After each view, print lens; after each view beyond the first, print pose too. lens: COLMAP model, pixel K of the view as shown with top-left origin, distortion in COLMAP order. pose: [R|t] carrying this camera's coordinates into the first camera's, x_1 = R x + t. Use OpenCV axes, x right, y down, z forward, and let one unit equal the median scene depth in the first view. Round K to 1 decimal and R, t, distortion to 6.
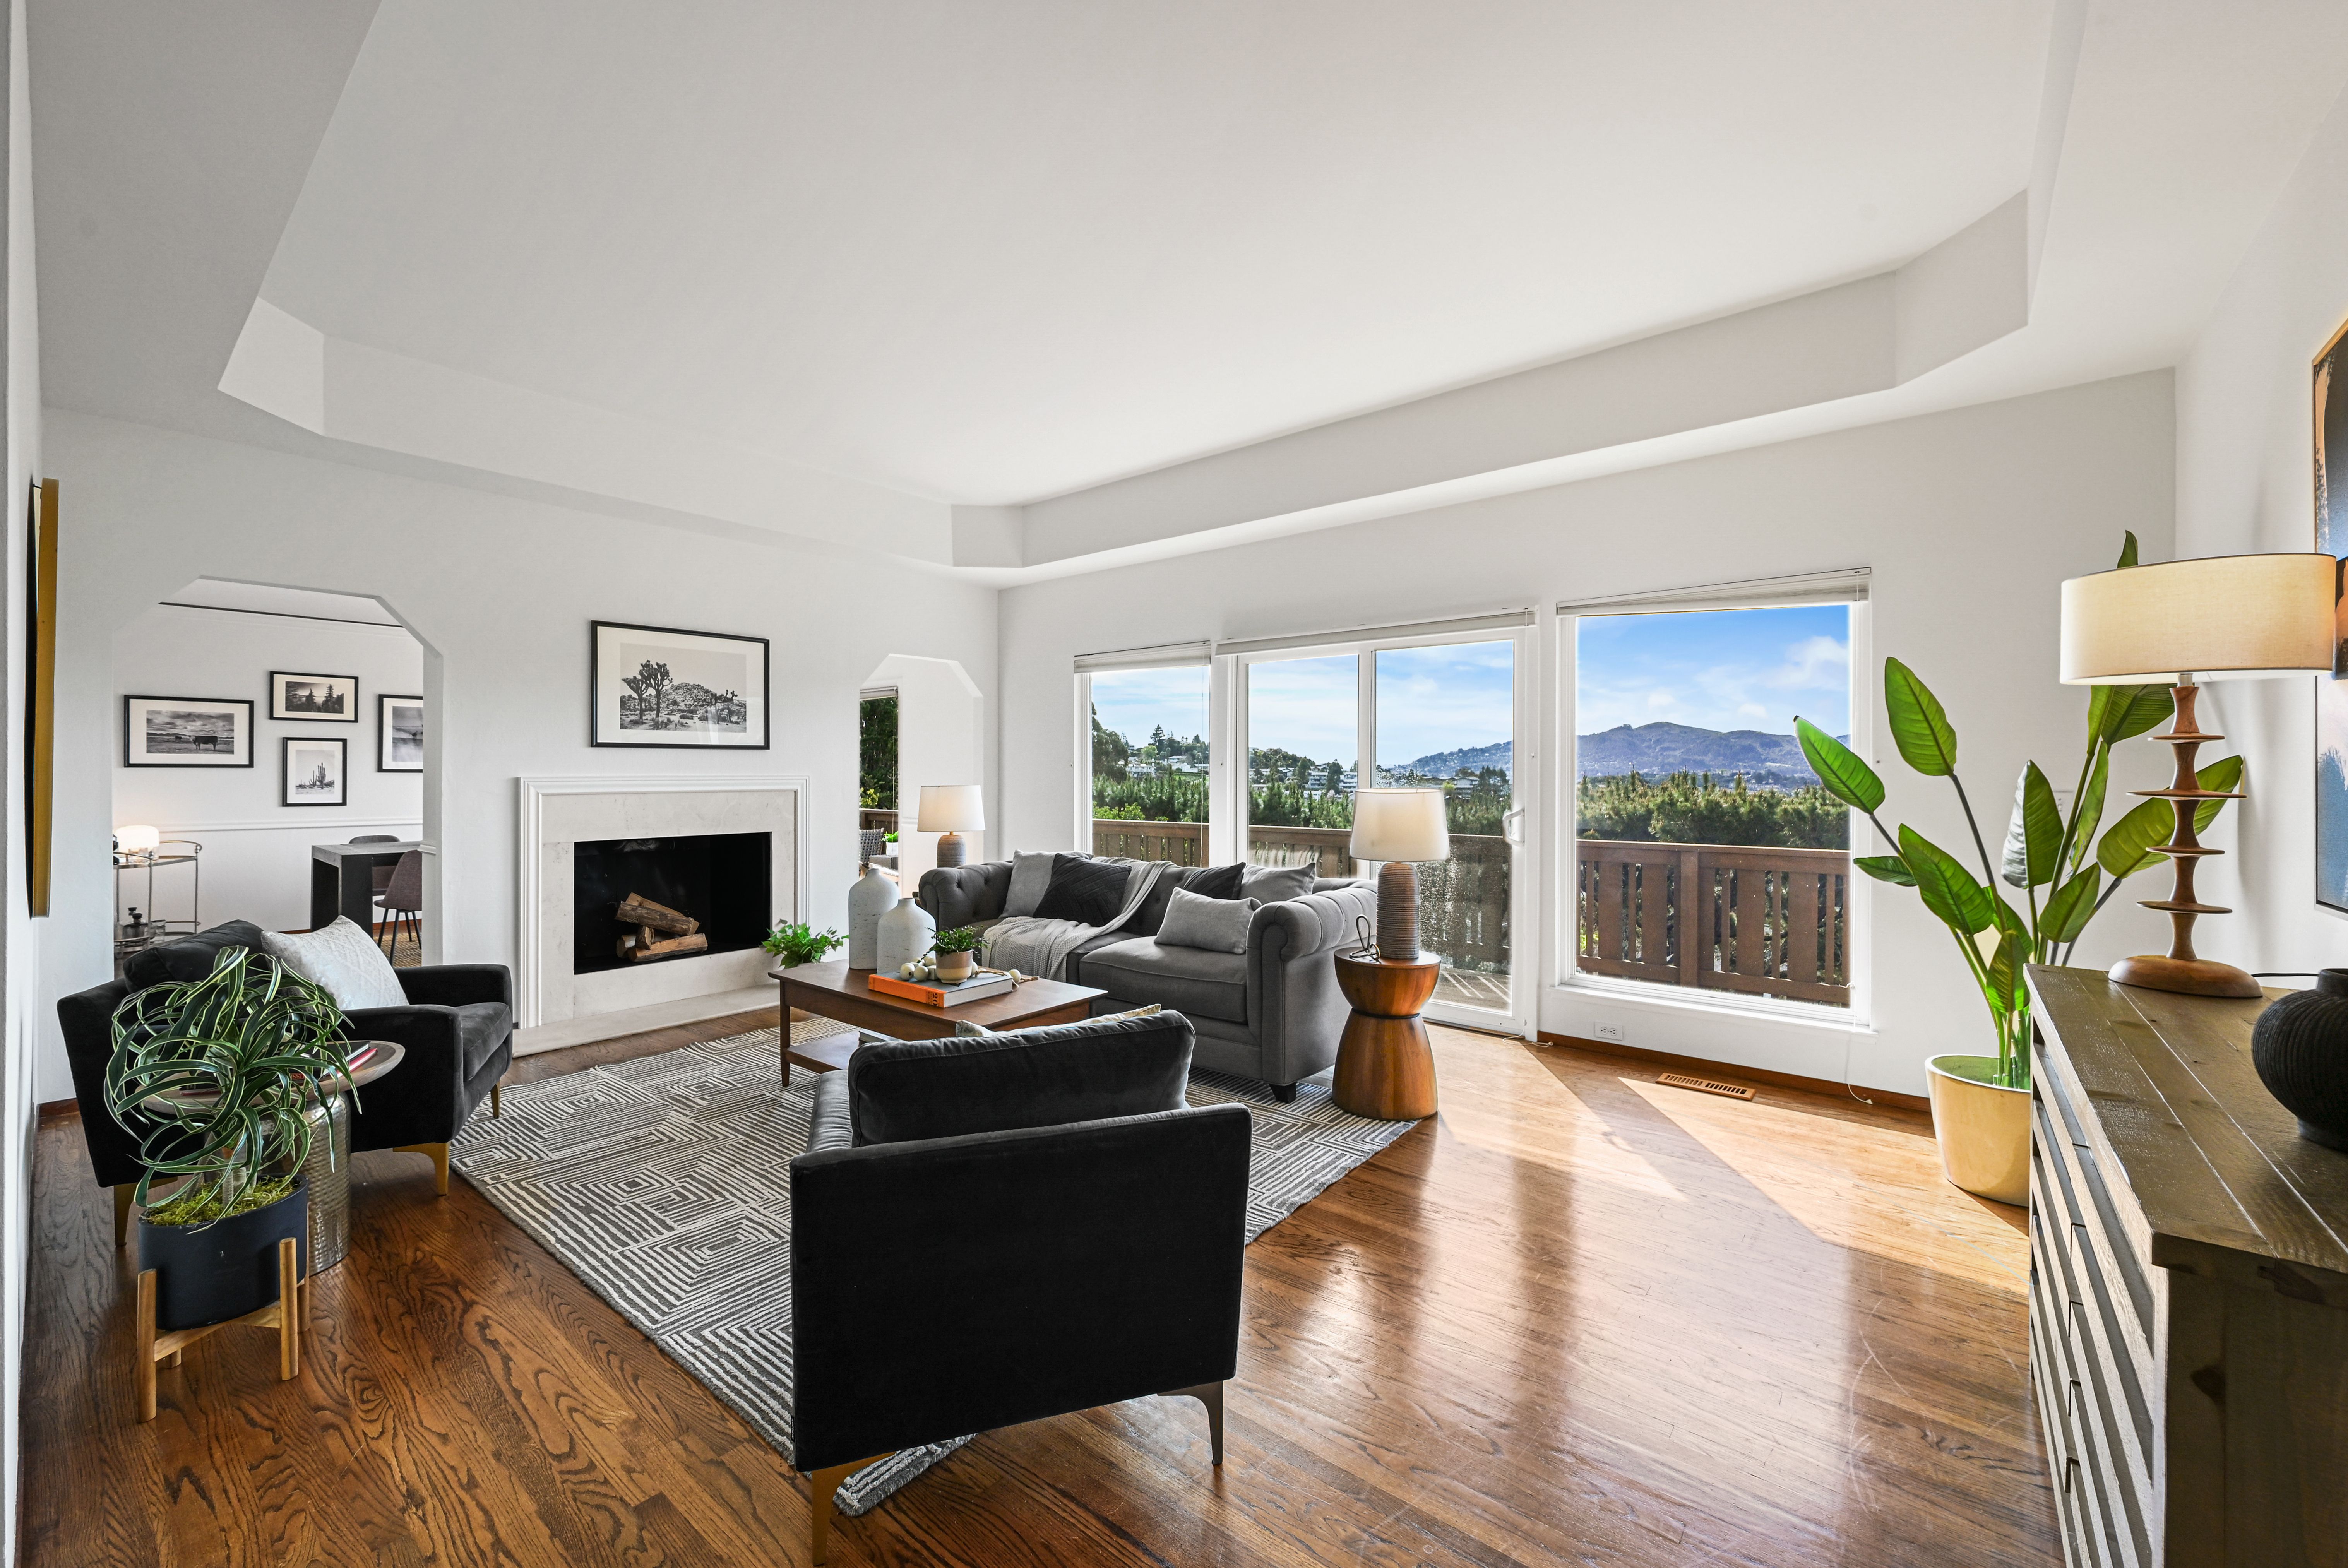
lens RADIAL K [[927.8, 0, 1176.3], [0, 927.8, 769.7], [0, 0, 1]] dist [-0.000275, 0.000101]
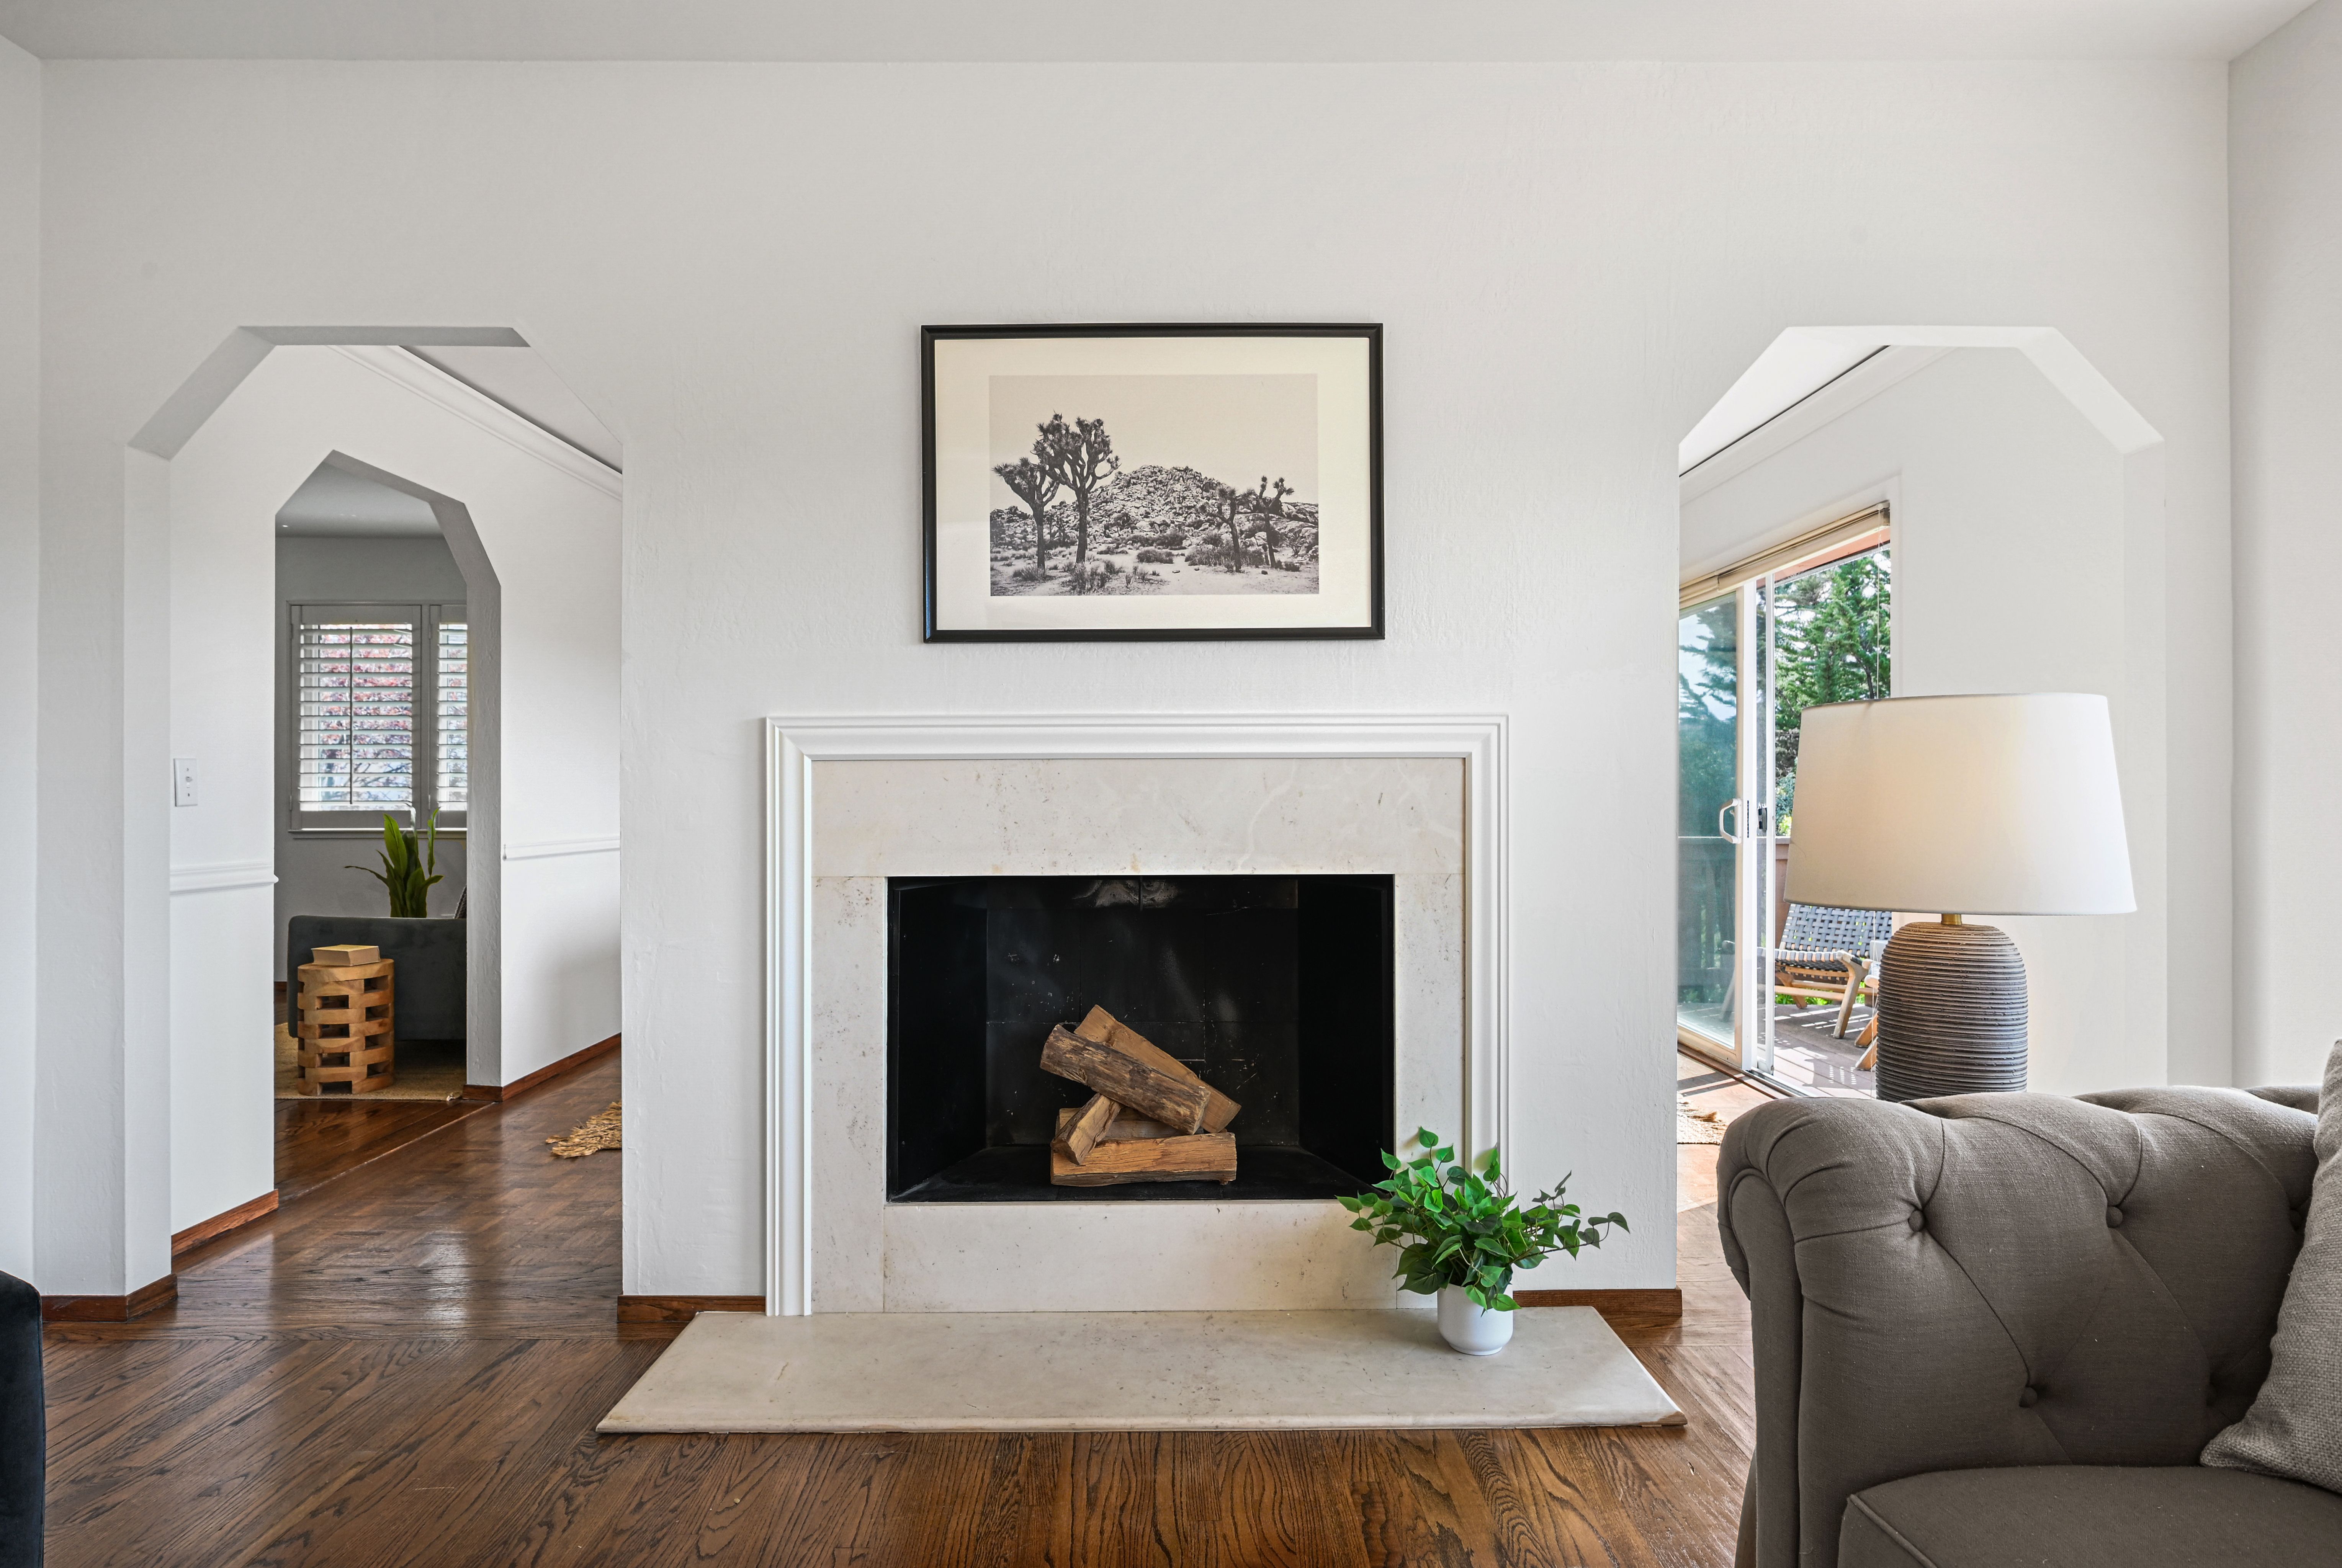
lens RADIAL K [[1265.3, 0, 1169.8], [0, 1265.3, 789.2], [0, 0, 1]] dist [0.005001, 0.000975]
pose [[0.619566, -0.006490, -0.784918, -0.124599], [0.005600, 0.999977, -0.003849, 0.039287], [0.784925, -0.002011, 0.619588, 0.693137]]
